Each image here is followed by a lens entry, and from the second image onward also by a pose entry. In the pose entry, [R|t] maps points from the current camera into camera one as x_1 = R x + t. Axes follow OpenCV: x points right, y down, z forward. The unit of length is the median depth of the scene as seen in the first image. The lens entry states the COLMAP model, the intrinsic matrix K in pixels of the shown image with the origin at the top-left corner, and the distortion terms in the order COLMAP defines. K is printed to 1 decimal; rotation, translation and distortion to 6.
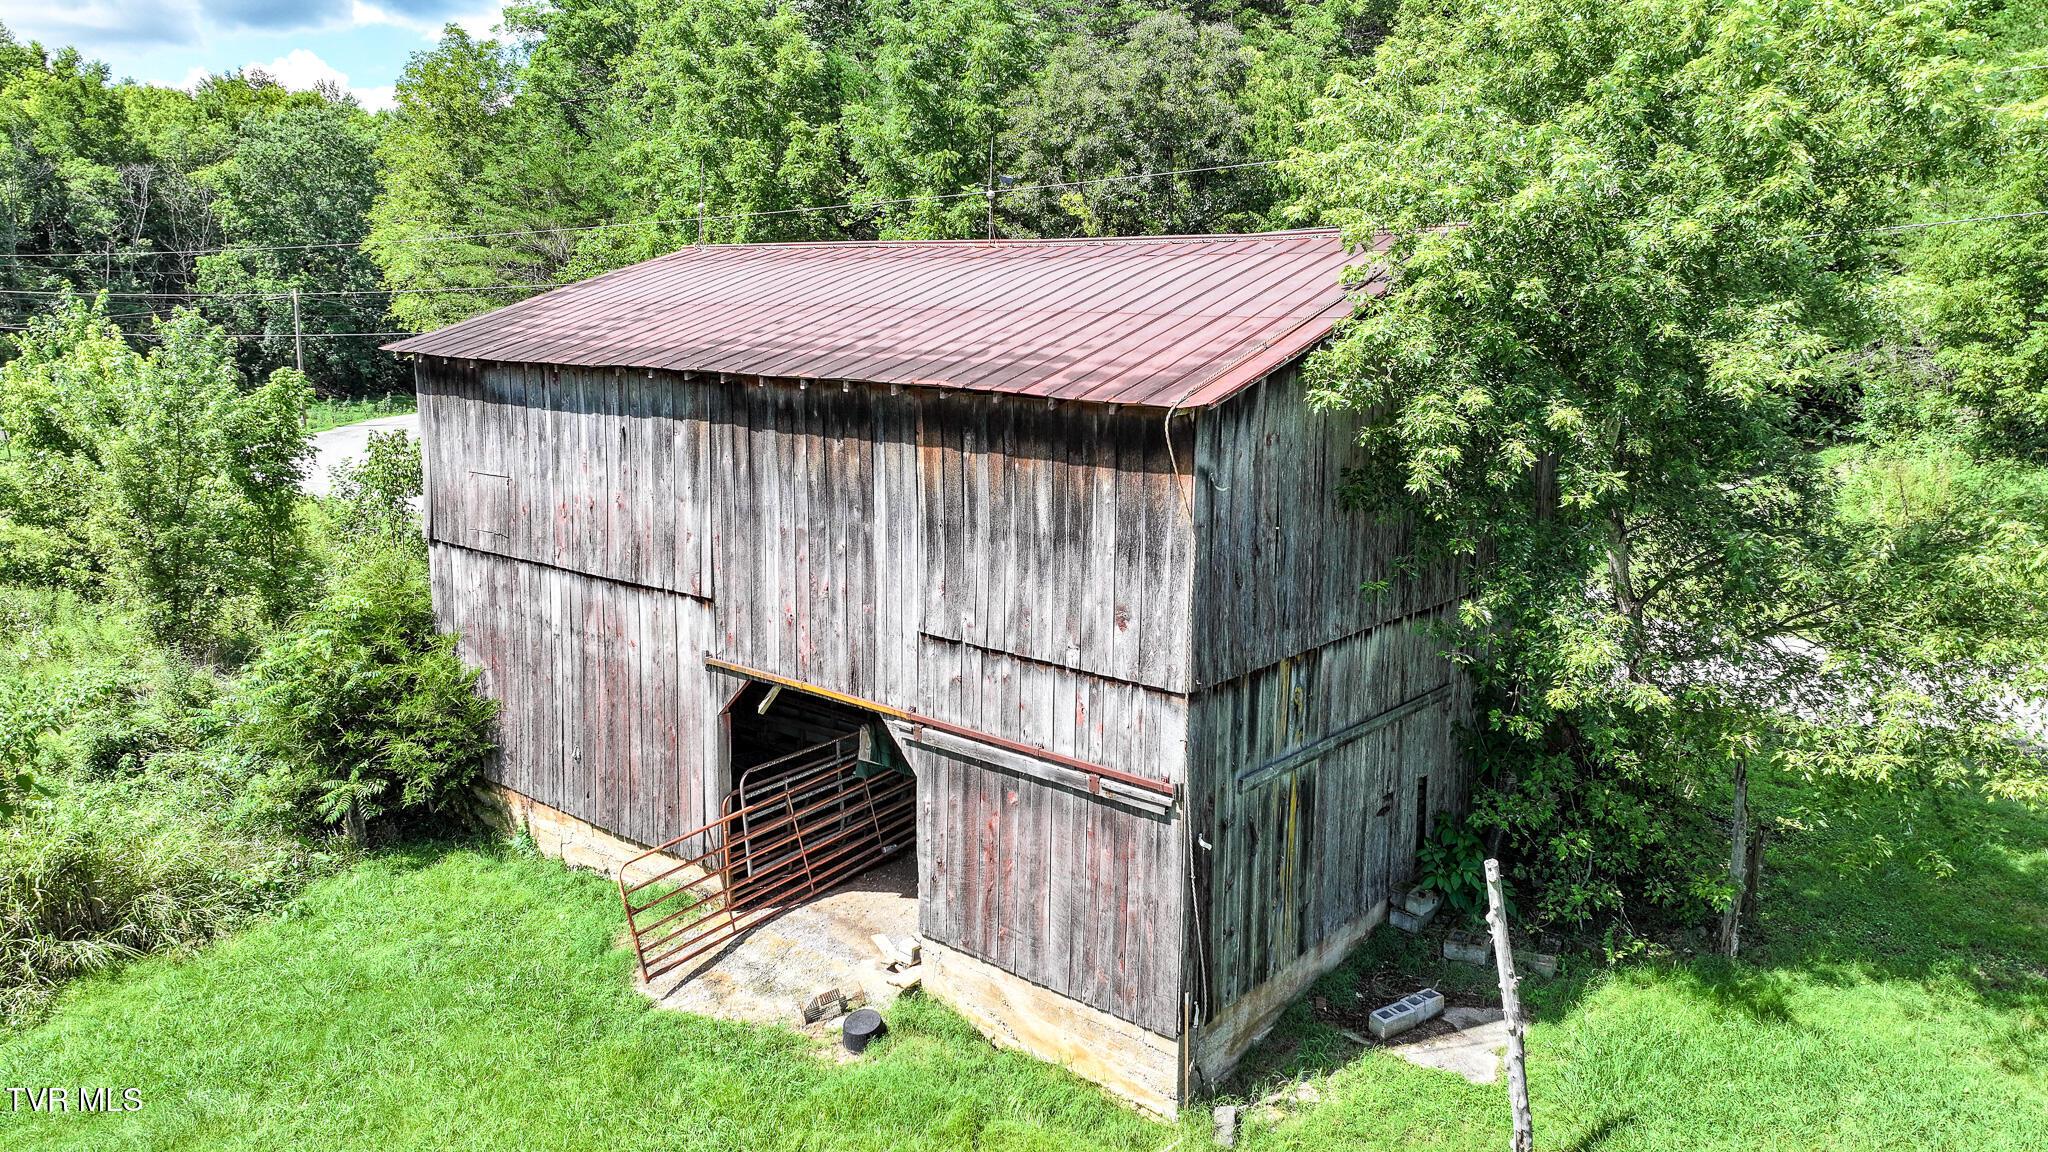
lens RADIAL K [[1437.0, 0, 1049.8], [0, 1437.0, 603.6], [0, 0, 1]] dist [0.009706, -0.001426]
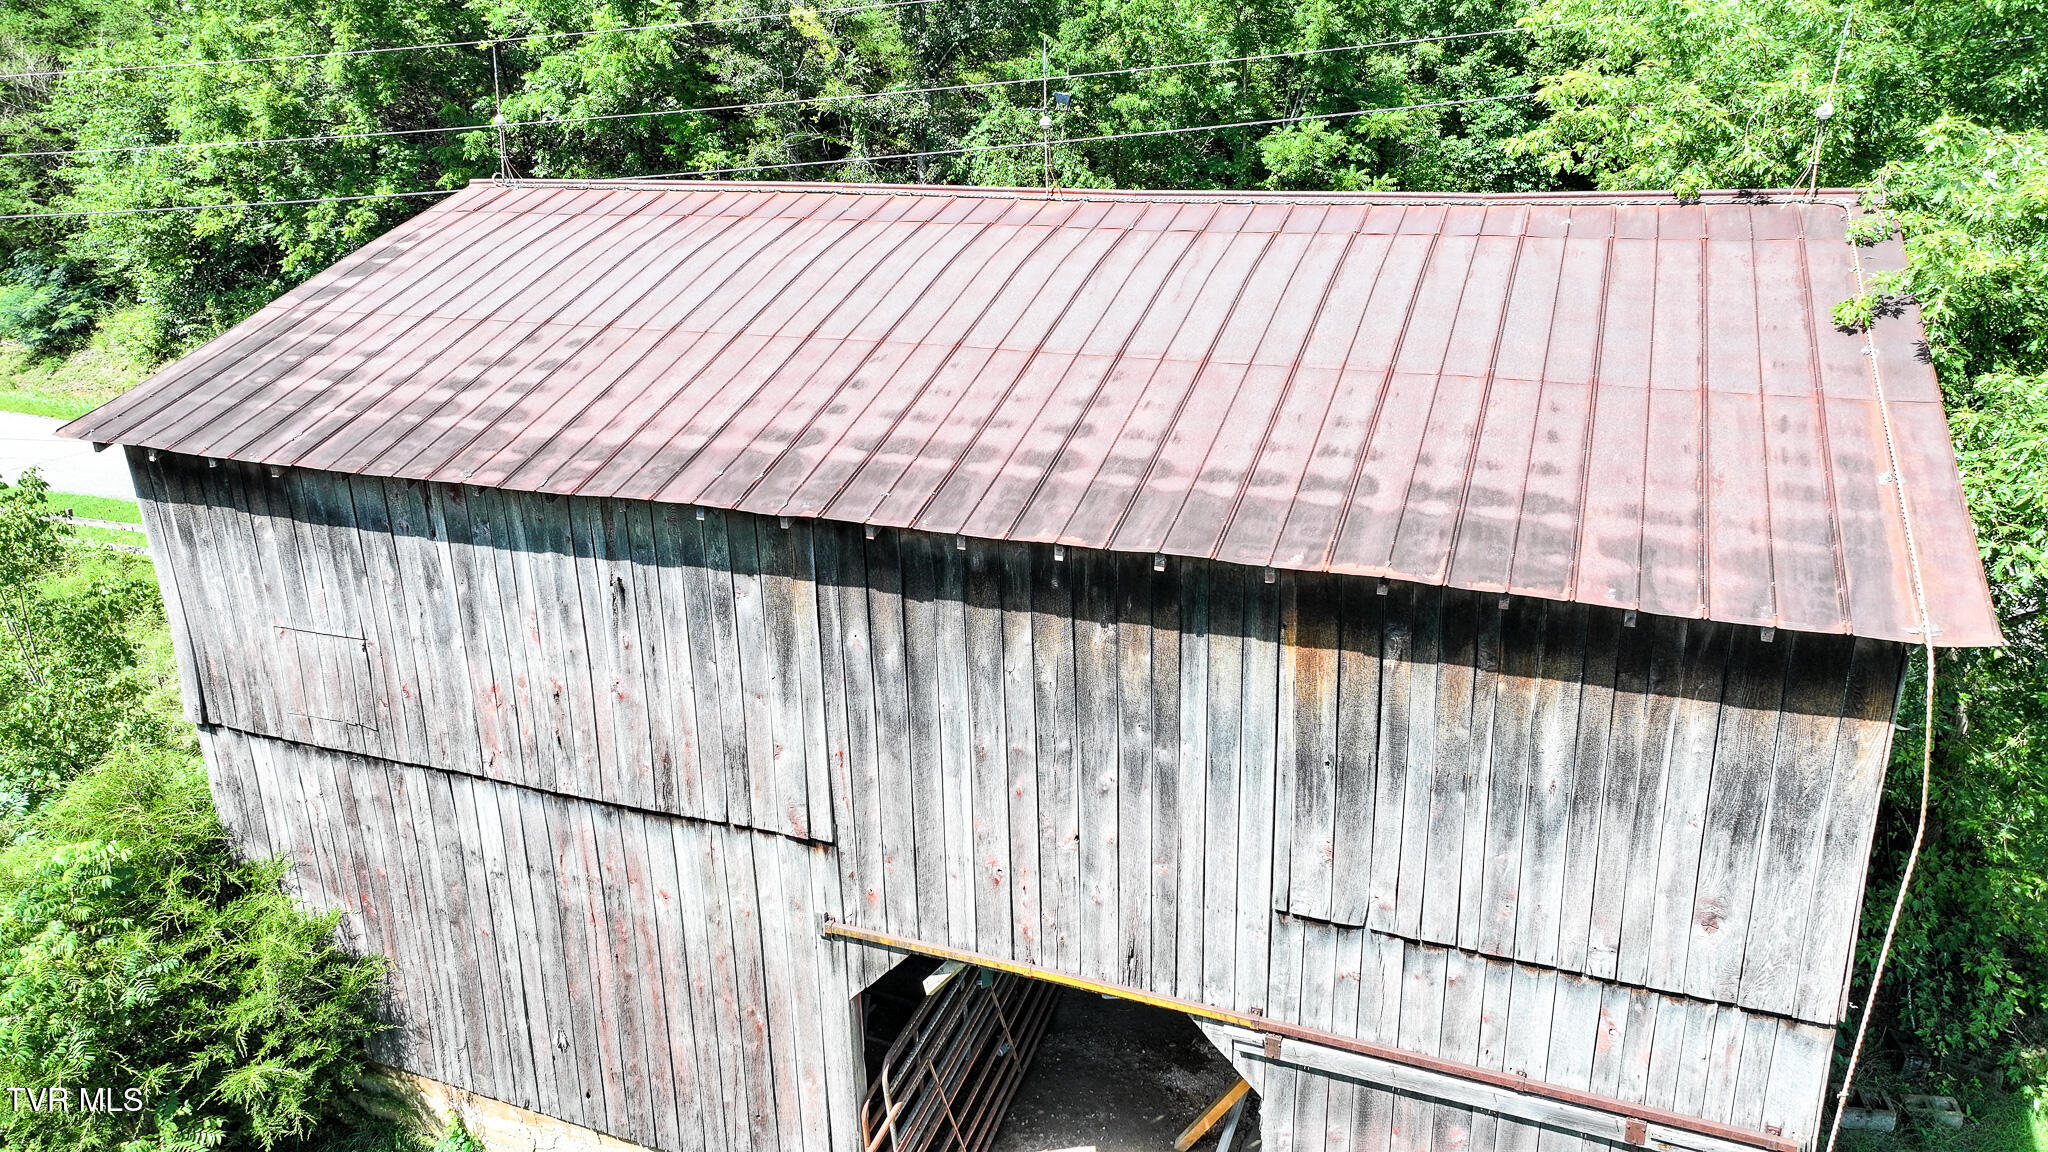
lens RADIAL K [[1437.0, 0, 1049.8], [0, 1437.0, 603.6], [0, 0, 1]] dist [0.009706, -0.001426]
pose [[0.951147, -0.142549, 0.273858, -0.305679], [0.097634, 0.980384, 0.171217, -0.209407], [-0.292893, -0.136115, 0.946407, 0.382932]]
